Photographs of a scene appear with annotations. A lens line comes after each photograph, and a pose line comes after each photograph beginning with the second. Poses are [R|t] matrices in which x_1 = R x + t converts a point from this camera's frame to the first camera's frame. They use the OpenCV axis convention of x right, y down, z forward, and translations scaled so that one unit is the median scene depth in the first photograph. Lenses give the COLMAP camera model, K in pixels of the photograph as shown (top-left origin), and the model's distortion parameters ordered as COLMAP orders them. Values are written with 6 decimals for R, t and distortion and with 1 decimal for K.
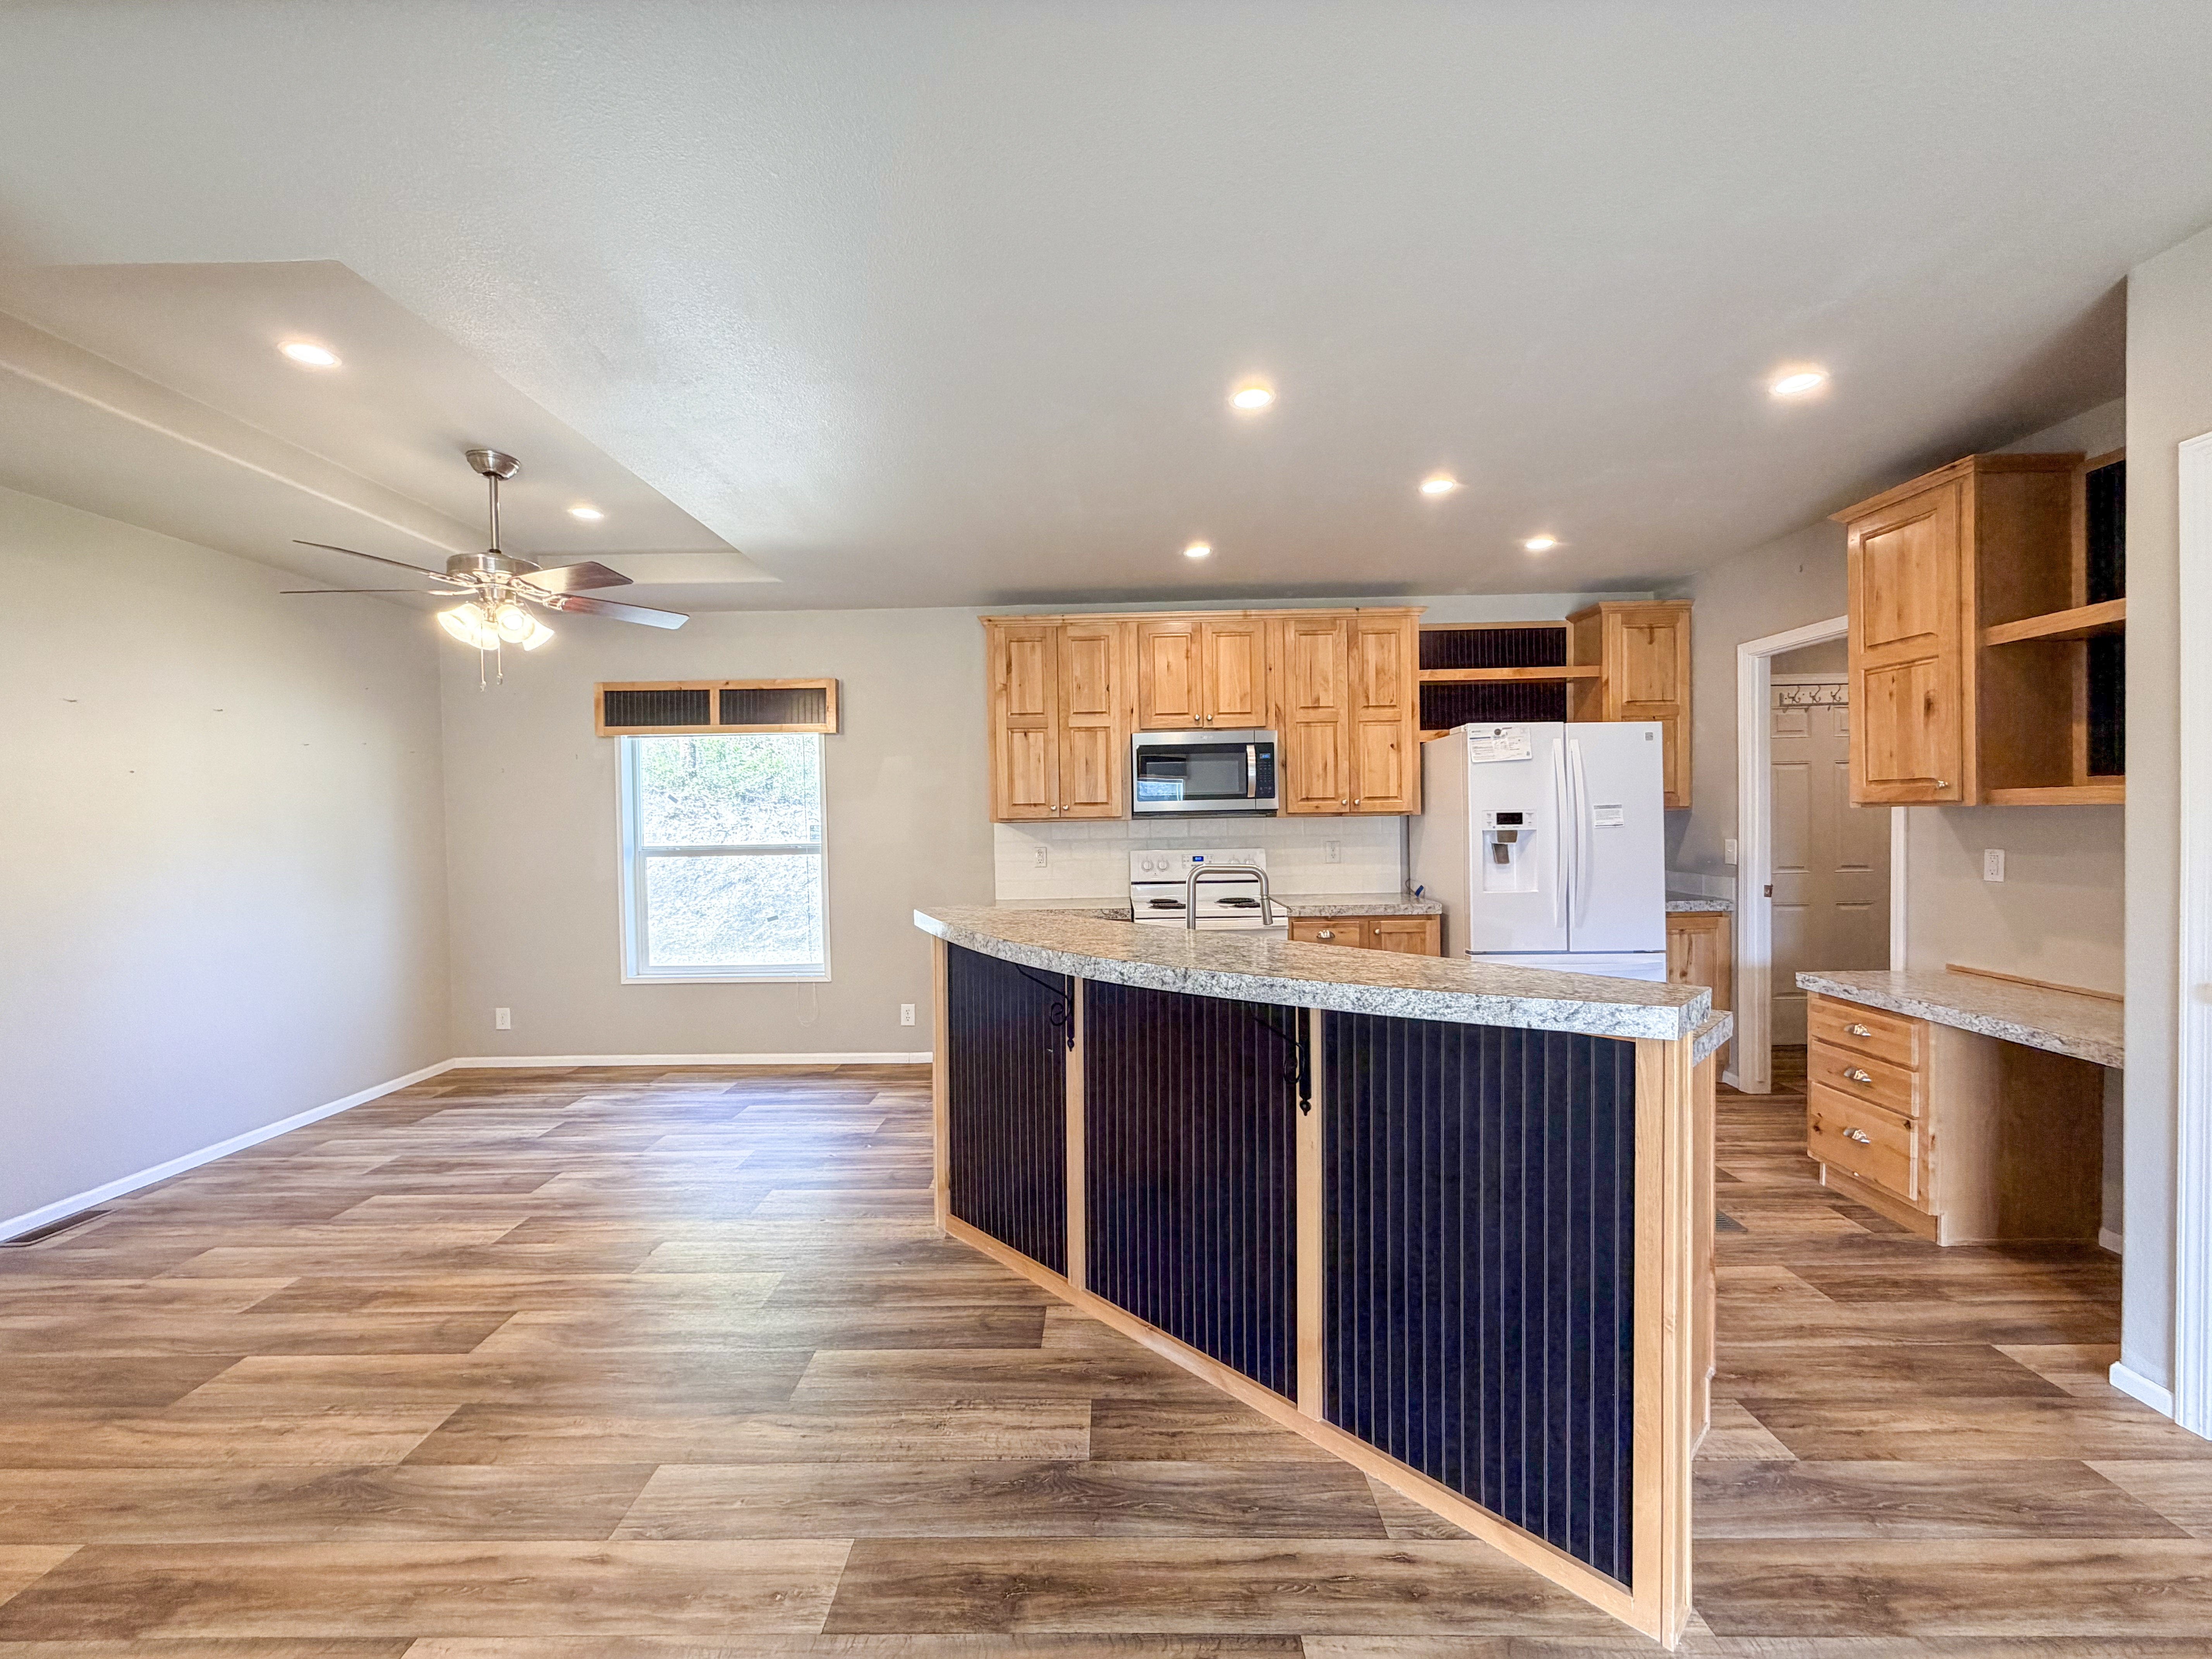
lens RADIAL K [[878.2, 0, 1104.0], [0, 878.2, 831.3], [0, 0, 1]] dist [0.001283, 0.000029]
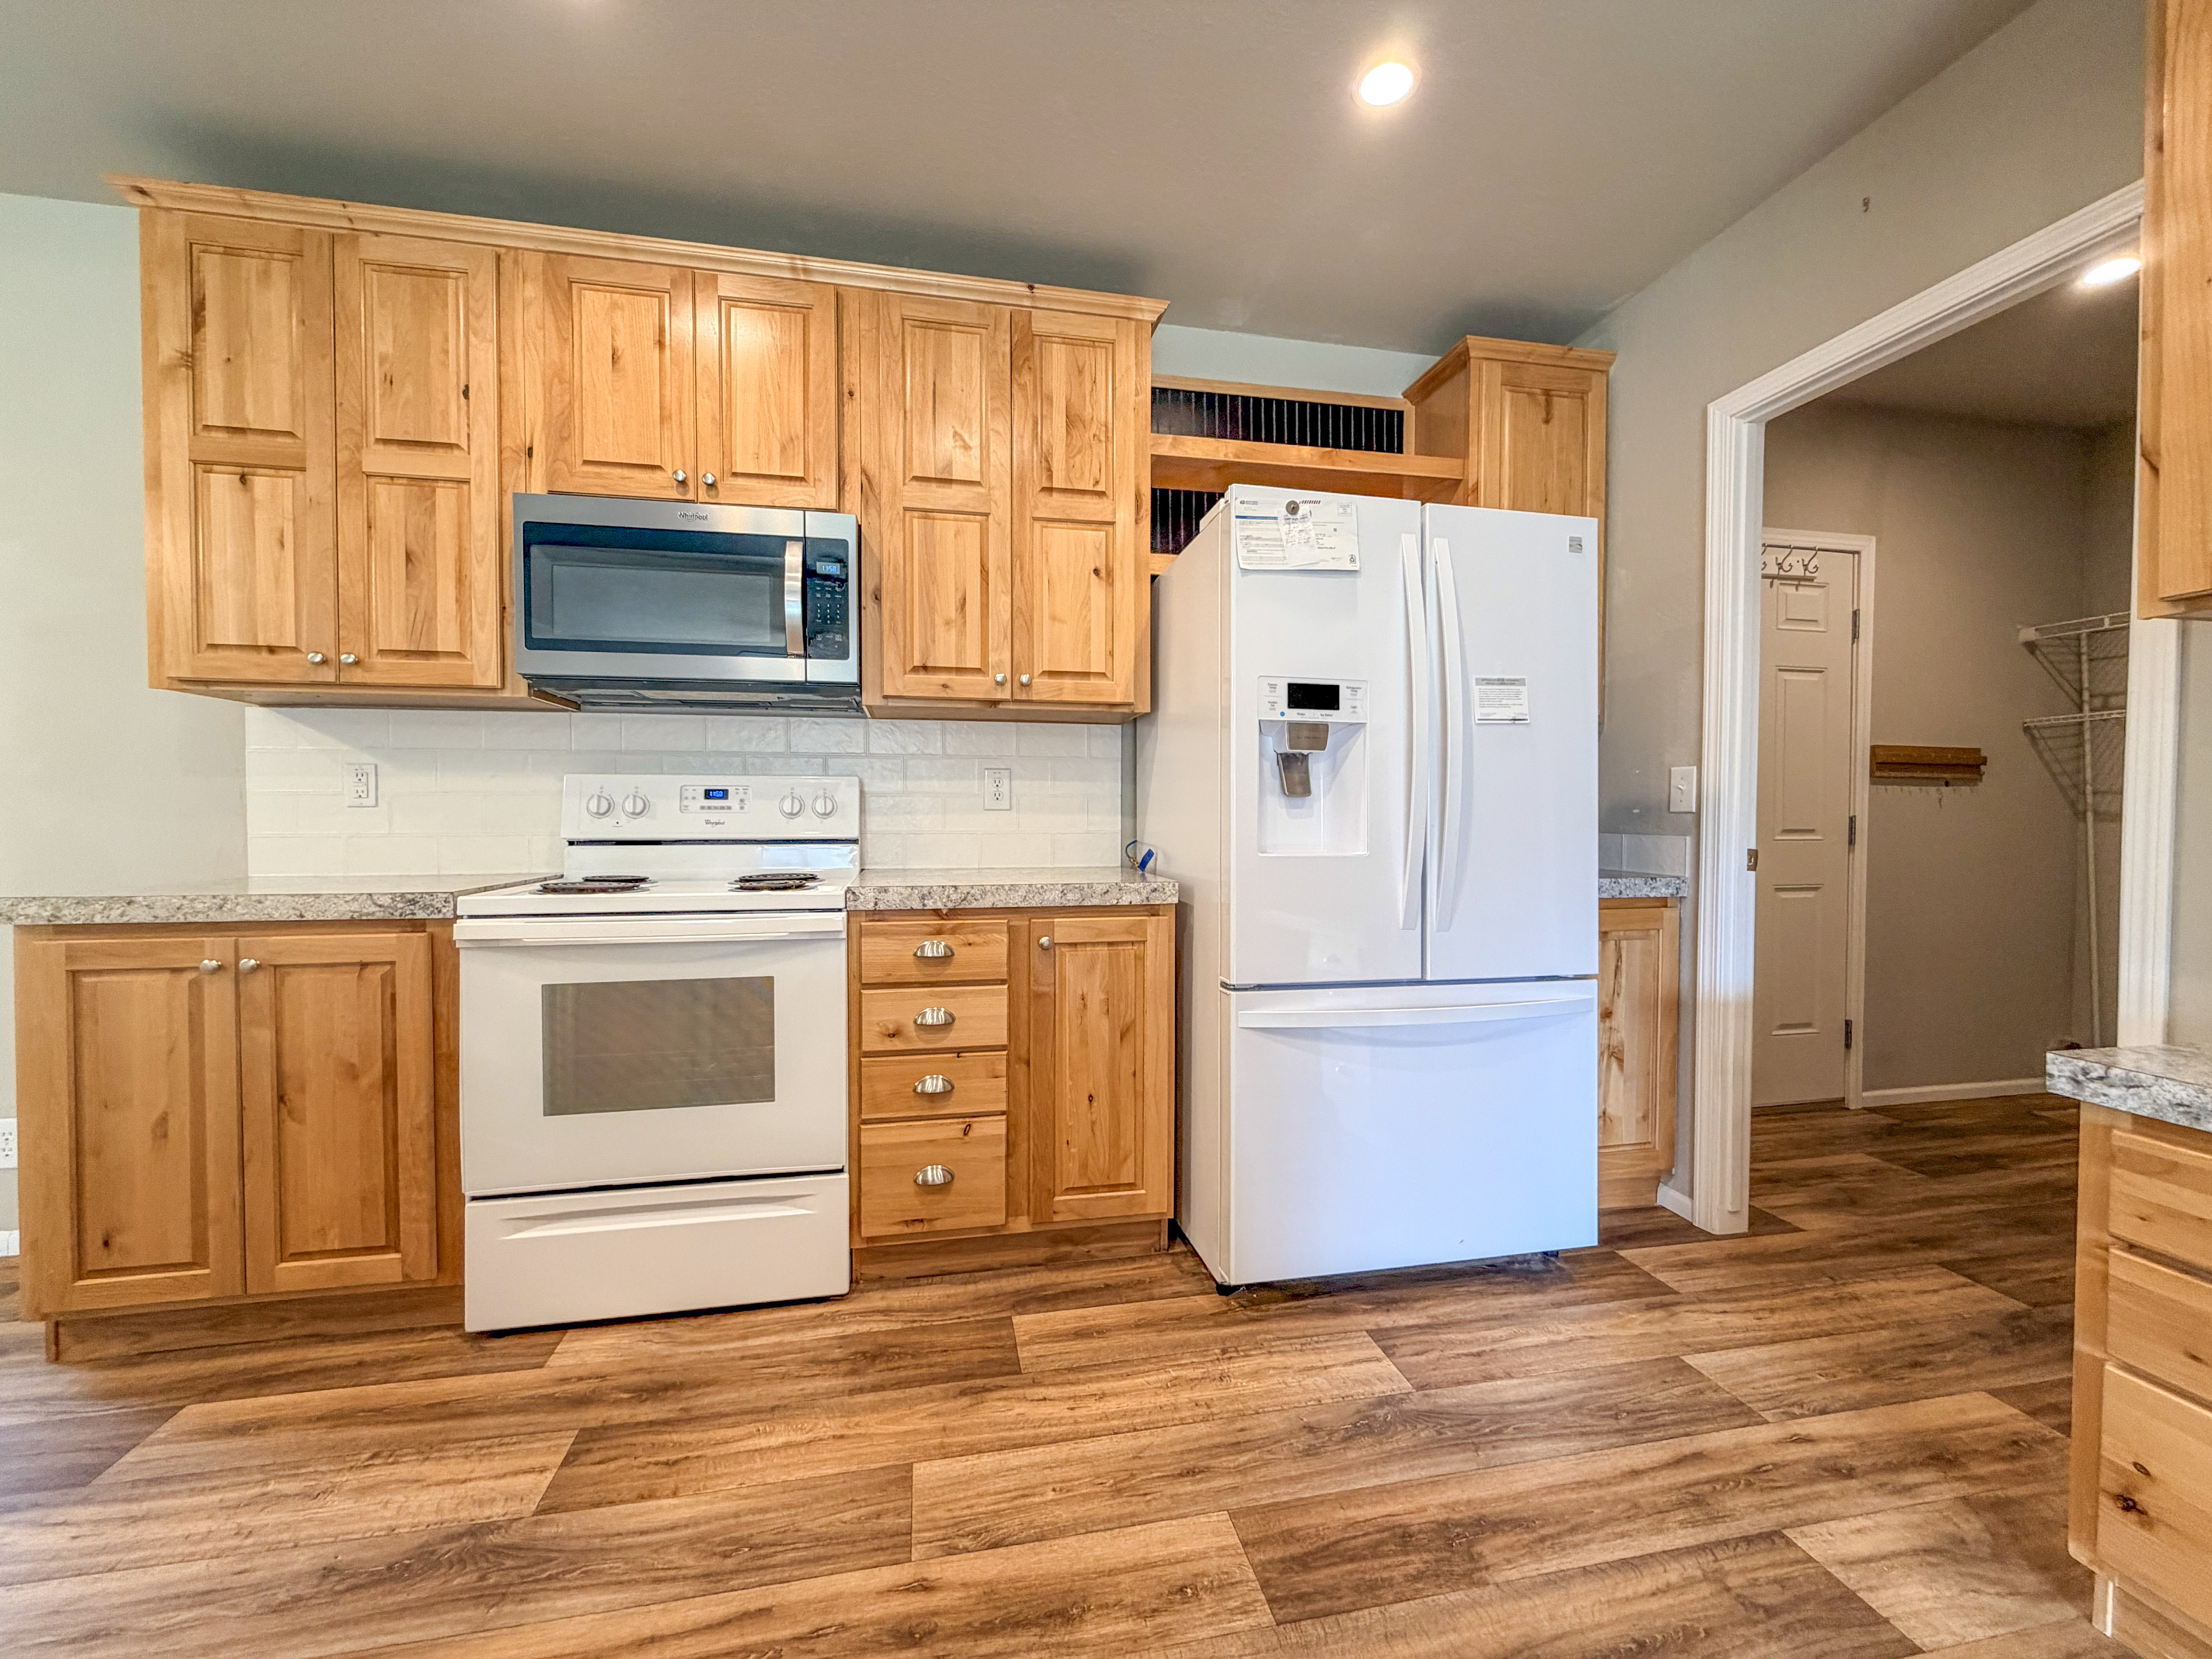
lens RADIAL K [[886.4, 0, 1100.6], [0, 886.4, 831.9], [0, 0, 1]] dist [0.000724, -0.000018]
pose [[0.976966, 0.014872, 0.212875, 0.239505], [-0.015369, 0.999882, 0.000679, 0.055262], [-0.212840, -0.003935, 0.977079, 0.534958]]
